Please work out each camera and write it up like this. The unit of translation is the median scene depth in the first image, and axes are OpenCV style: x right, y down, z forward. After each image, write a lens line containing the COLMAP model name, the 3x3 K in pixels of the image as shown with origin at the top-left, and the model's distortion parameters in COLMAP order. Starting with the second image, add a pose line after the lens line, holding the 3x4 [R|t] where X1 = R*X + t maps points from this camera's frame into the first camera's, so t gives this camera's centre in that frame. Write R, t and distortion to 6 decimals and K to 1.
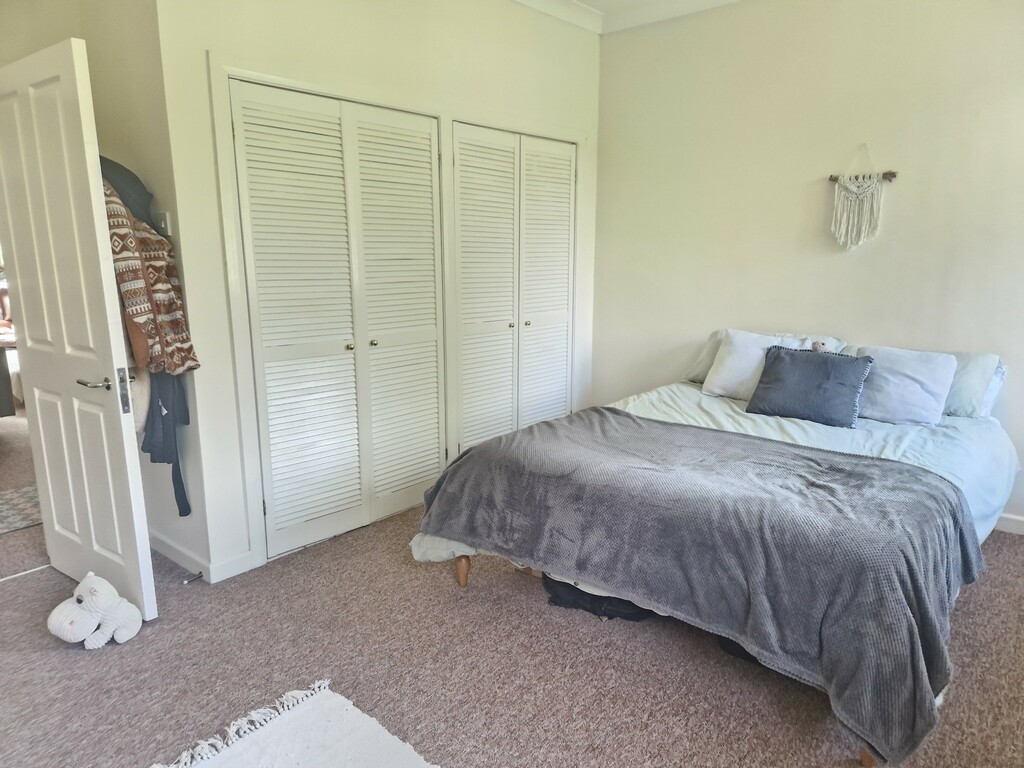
lens RADIAL K [[684.8, 0, 512.0], [0, 684.8, 384.0], [0, 0, 1]] dist [0.003104, -0.001376]
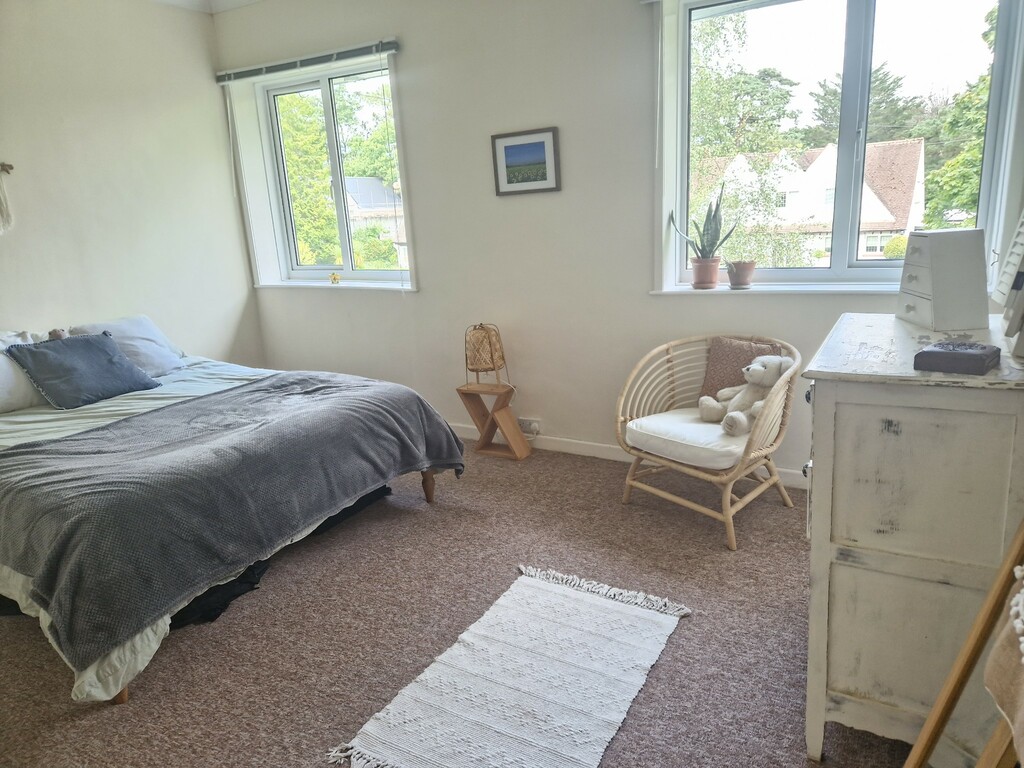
lens RADIAL K [[684.8, 0, 512.0], [0, 684.8, 384.0], [0, 0, 1]] dist [0.003104, -0.001376]
pose [[-0.187267, -0.235063, 0.953770, -0.933613], [0.237351, 0.931349, 0.276139, -0.152668], [-0.953203, 0.278090, -0.118618, 0.712876]]
